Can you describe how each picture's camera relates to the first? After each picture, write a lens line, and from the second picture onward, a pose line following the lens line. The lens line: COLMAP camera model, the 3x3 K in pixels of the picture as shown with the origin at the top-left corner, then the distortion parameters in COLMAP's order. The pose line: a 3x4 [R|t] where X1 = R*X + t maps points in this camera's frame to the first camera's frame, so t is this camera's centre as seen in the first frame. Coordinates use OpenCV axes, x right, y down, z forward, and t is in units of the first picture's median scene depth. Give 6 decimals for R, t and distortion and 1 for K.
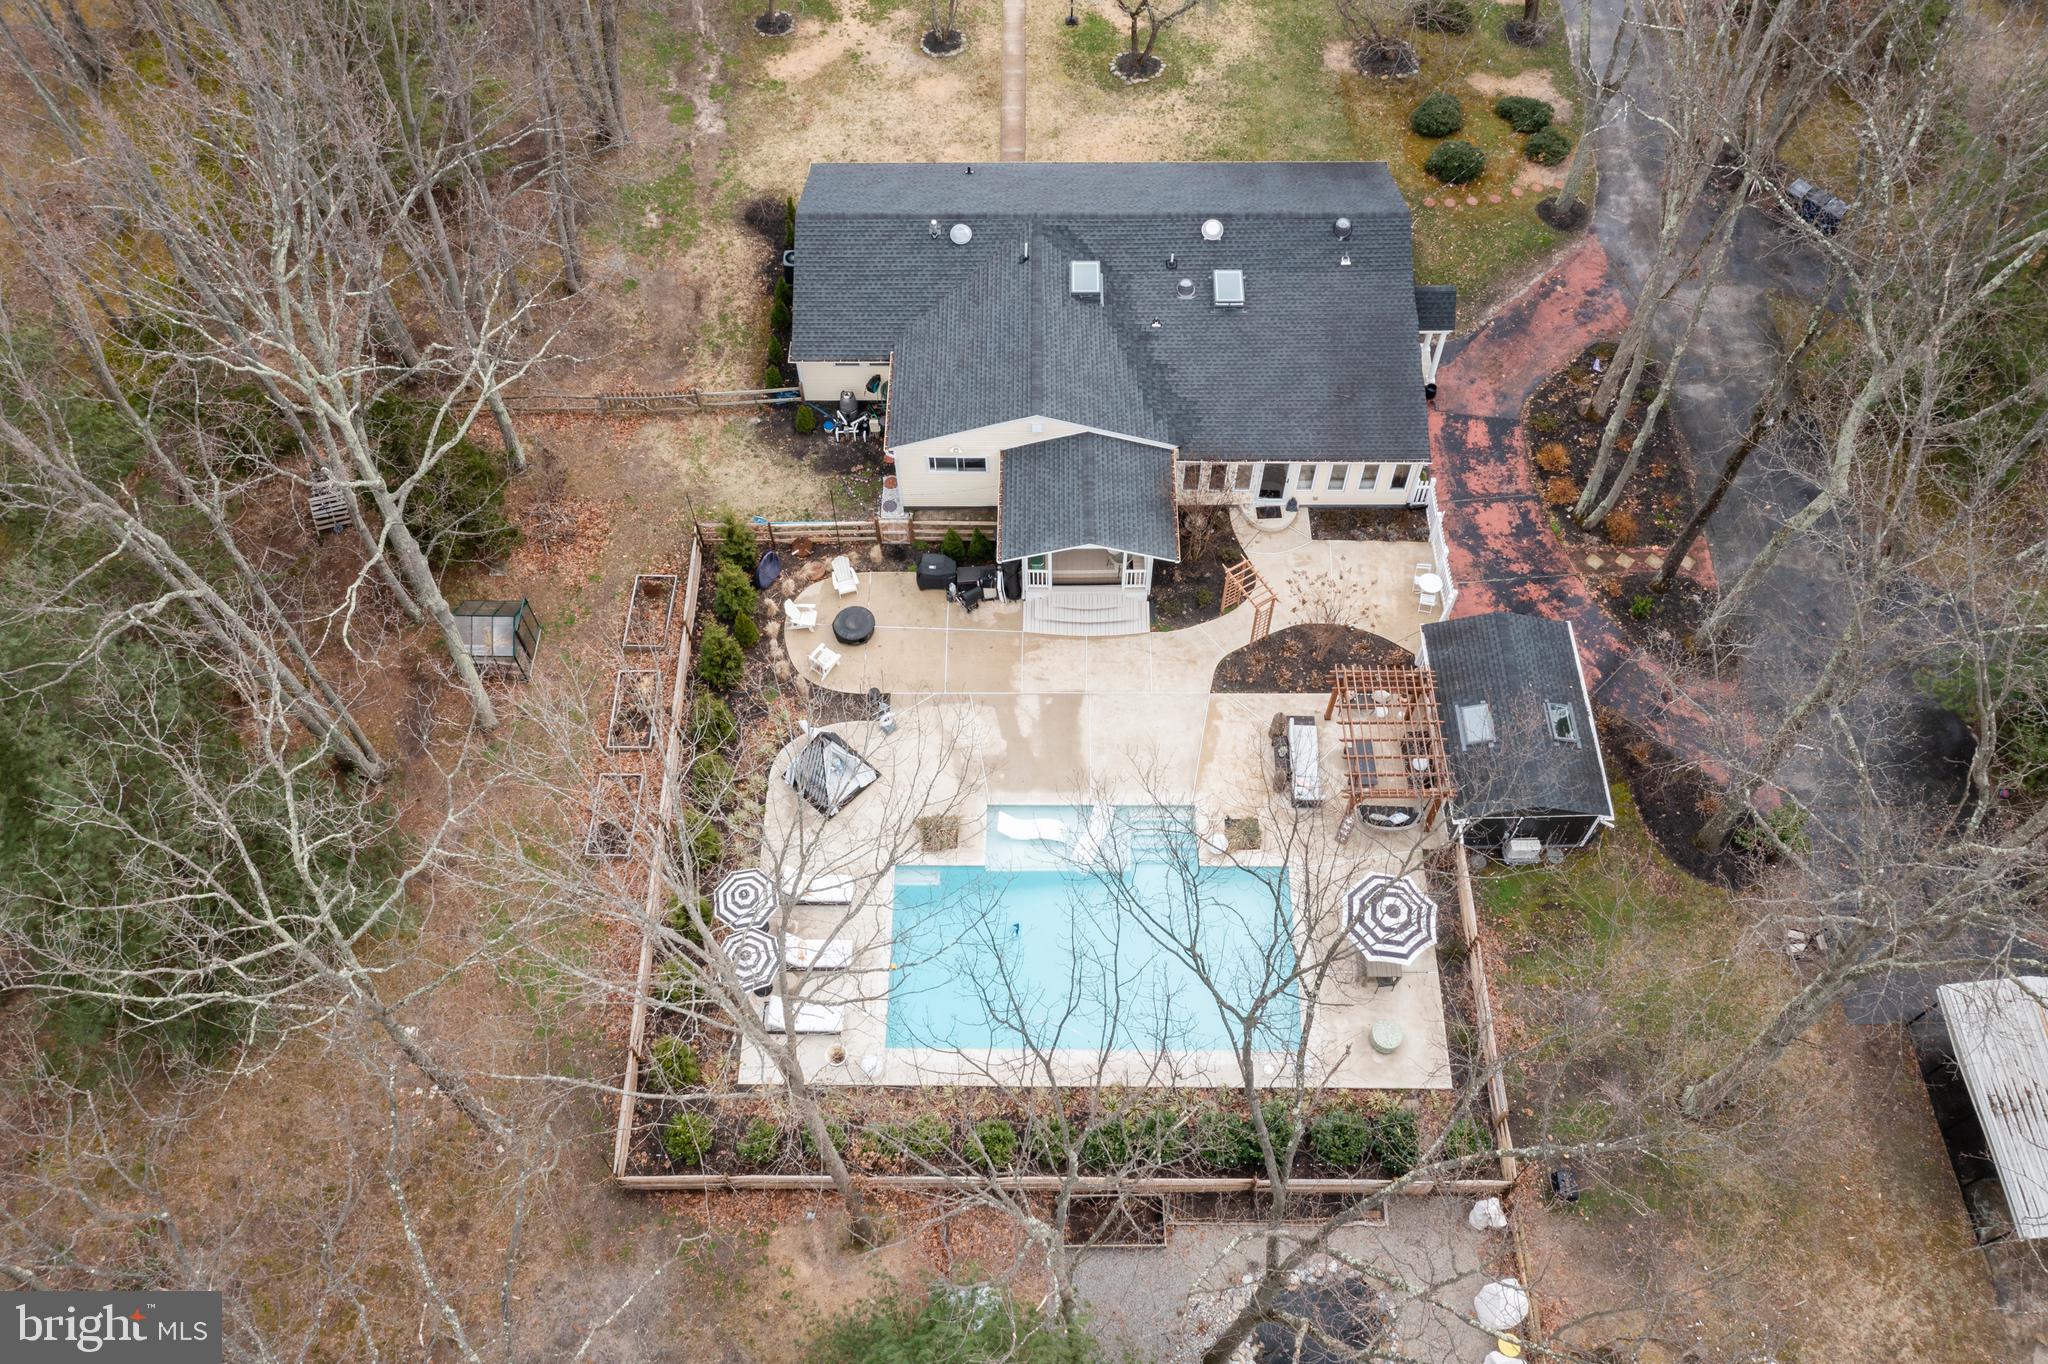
lens RADIAL K [[1599.4, 0, 1020.6], [0, 1599.4, 689.6], [0, 0, 1]] dist [0.001007, 0.023803]
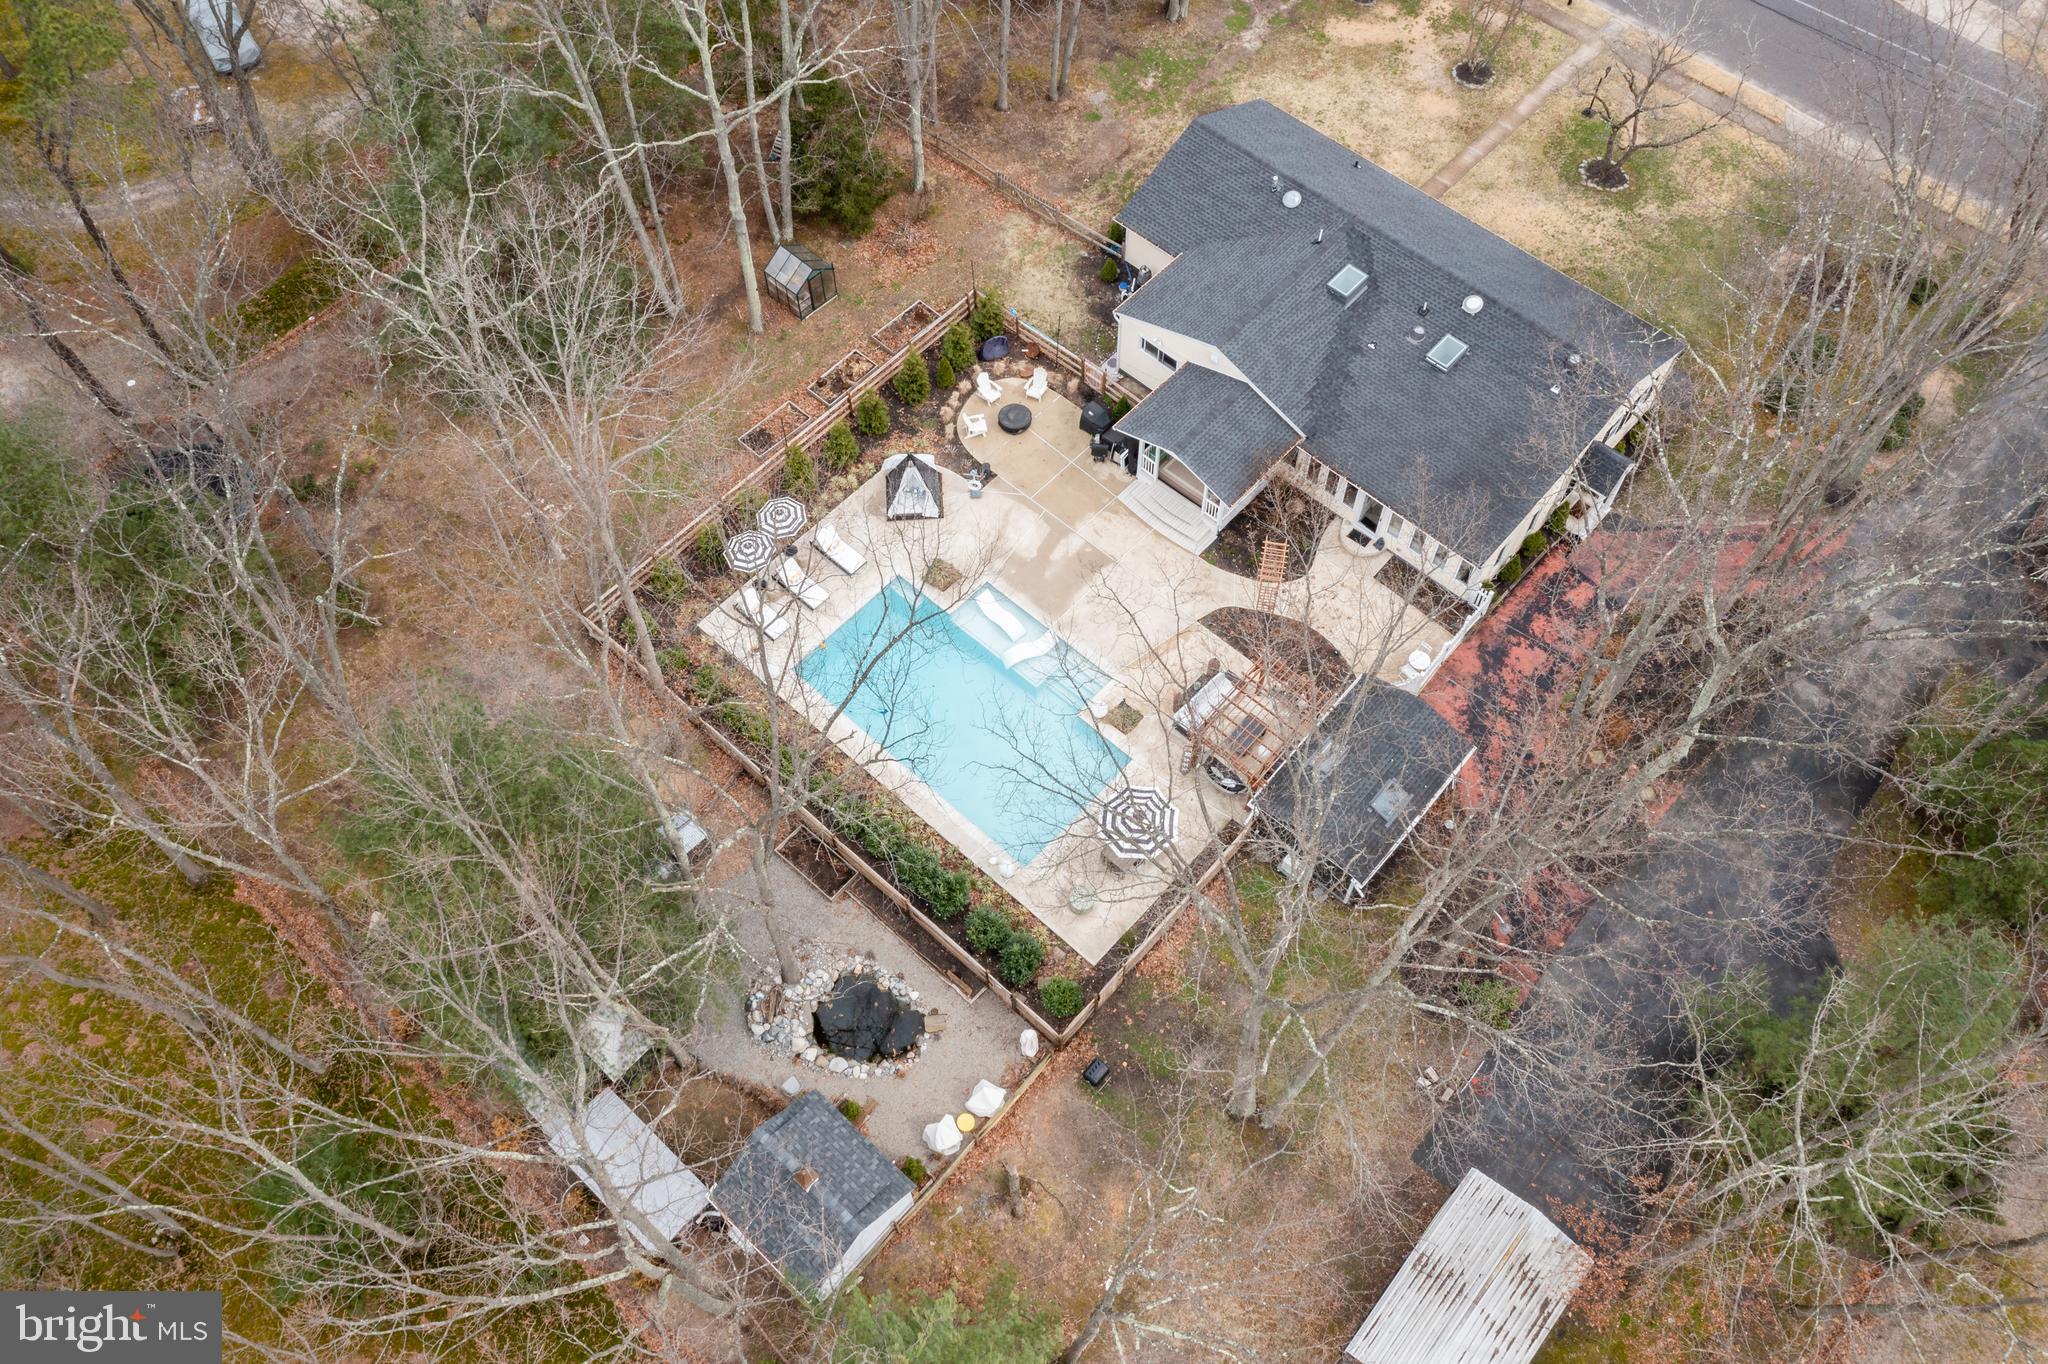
lens RADIAL K [[1599.4, 0, 1016.9], [0, 1599.4, 670.6], [0, 0, 1]] dist [0.001007, 0.023803]
pose [[0.741736, 0.581962, -0.333389, 0.412236], [-0.573742, 0.808005, 0.133968, -0.047878], [0.347344, 0.091910, 0.933223, -0.134764]]
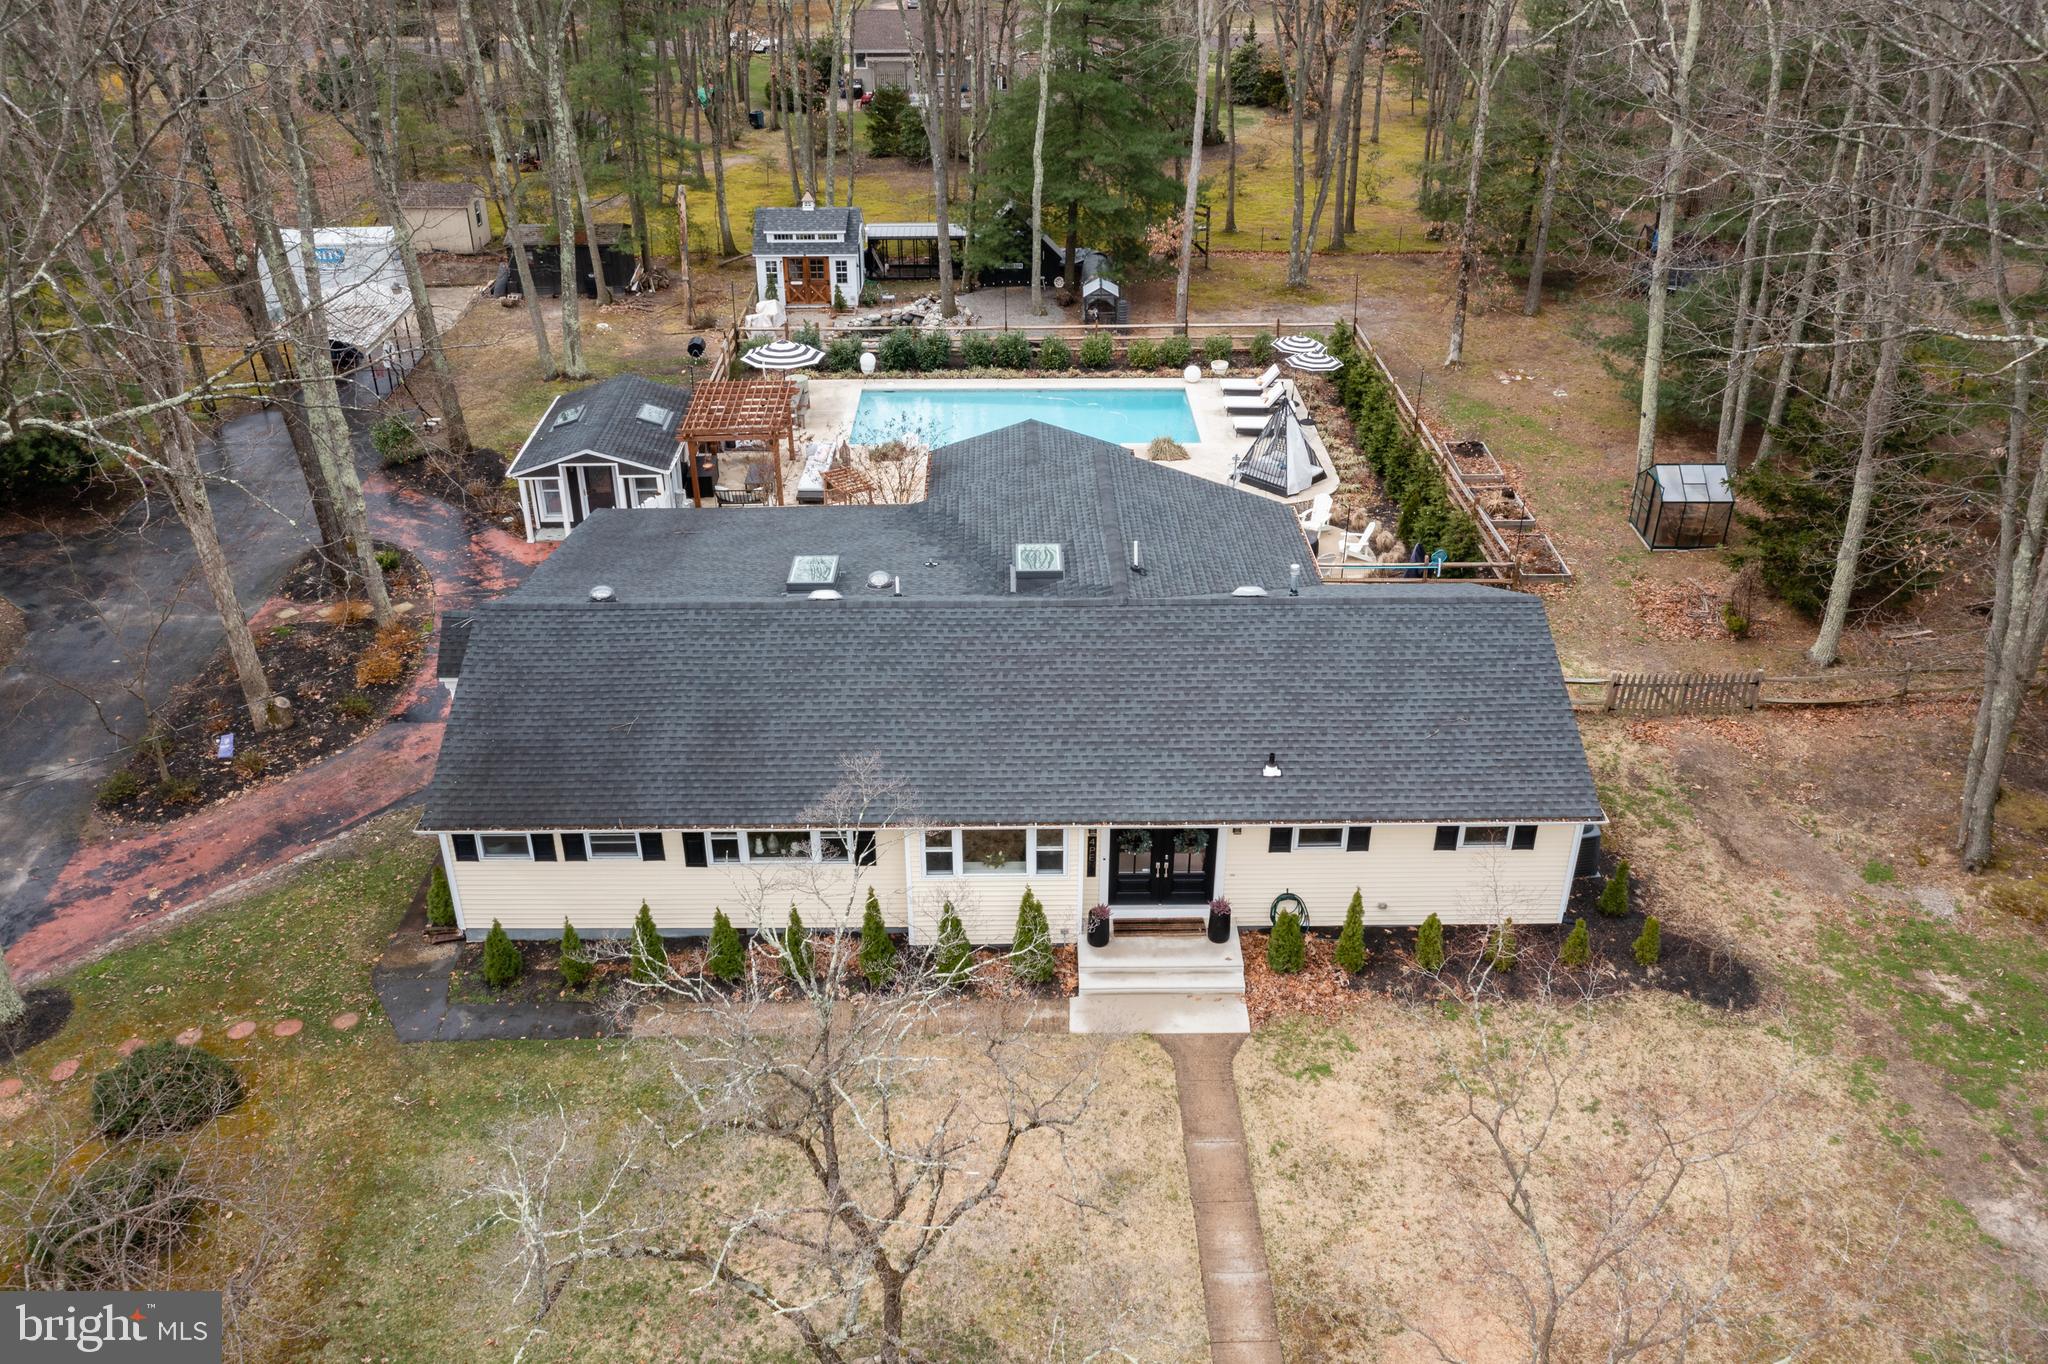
lens RADIAL K [[1599.4, 0, 1028.5], [0, 1599.4, 684.9], [0, 0, 1]] dist [0.001007, 0.023803]
pose [[-0.999629, 0.022788, -0.014915, 0.055026], [-0.014360, 0.024342, 0.999601, -0.893542], [0.023142, 0.999444, -0.024006, 1.064980]]
